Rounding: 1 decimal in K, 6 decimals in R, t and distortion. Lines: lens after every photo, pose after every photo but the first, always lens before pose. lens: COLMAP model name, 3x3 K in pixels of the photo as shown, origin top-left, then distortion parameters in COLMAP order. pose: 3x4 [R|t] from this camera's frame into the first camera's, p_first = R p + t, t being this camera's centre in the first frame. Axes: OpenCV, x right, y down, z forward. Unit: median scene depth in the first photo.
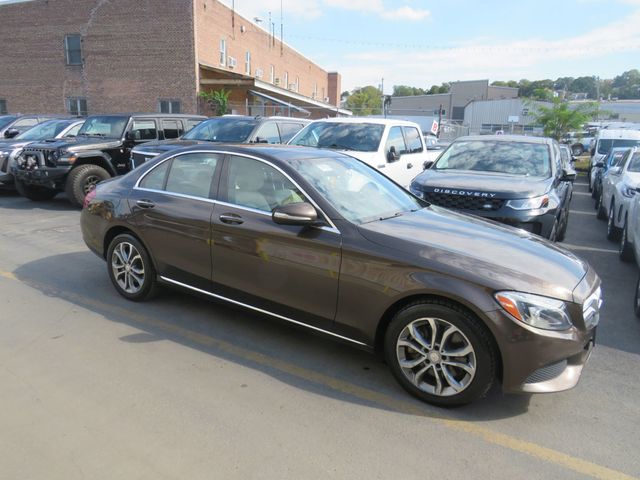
lens RADIAL K [[463.3, 0, 311.2], [0, 463.3, 240.8], [0, 0, 1]] dist [-0.048403, 0.033205]
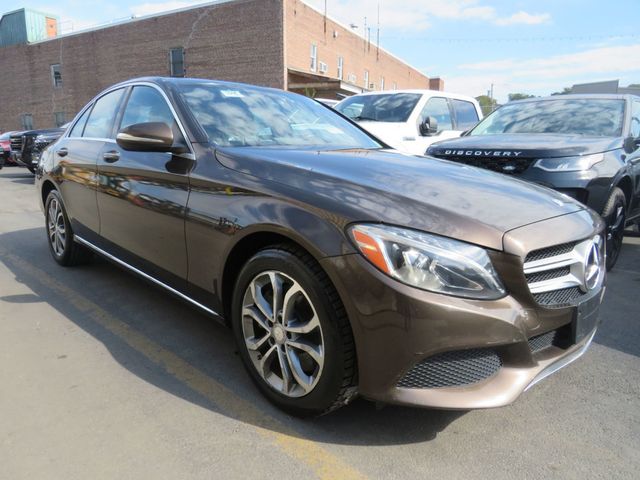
lens RADIAL K [[461.7, 0, 308.7], [0, 461.7, 238.2], [0, 0, 1]] dist [-0.022701, 0.006110]
pose [[0.974584, 0.030892, -0.221882, 0.226642], [-0.037341, 0.998992, -0.024929, 0.068110], [0.220888, 0.032580, 0.974755, 0.192624]]
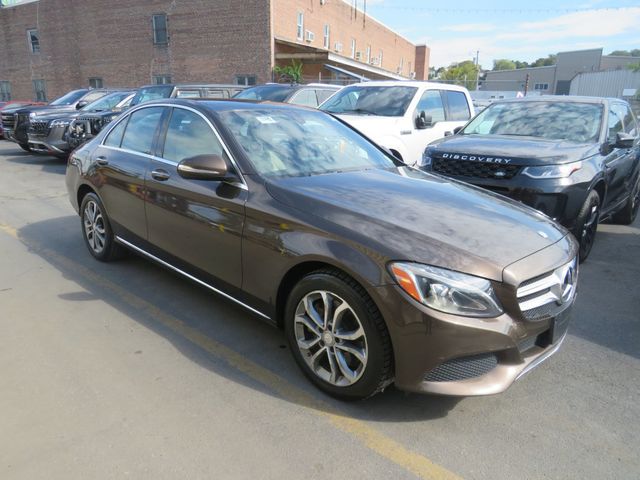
lens RADIAL K [[461.7, 0, 308.7], [0, 461.7, 238.2], [0, 0, 1]] dist [-0.022701, 0.006110]
pose [[0.981844, 0.043234, -0.184697, 0.192346], [-0.035843, 0.998424, 0.043172, 0.018872], [0.186272, -0.035768, 0.981847, 0.092717]]
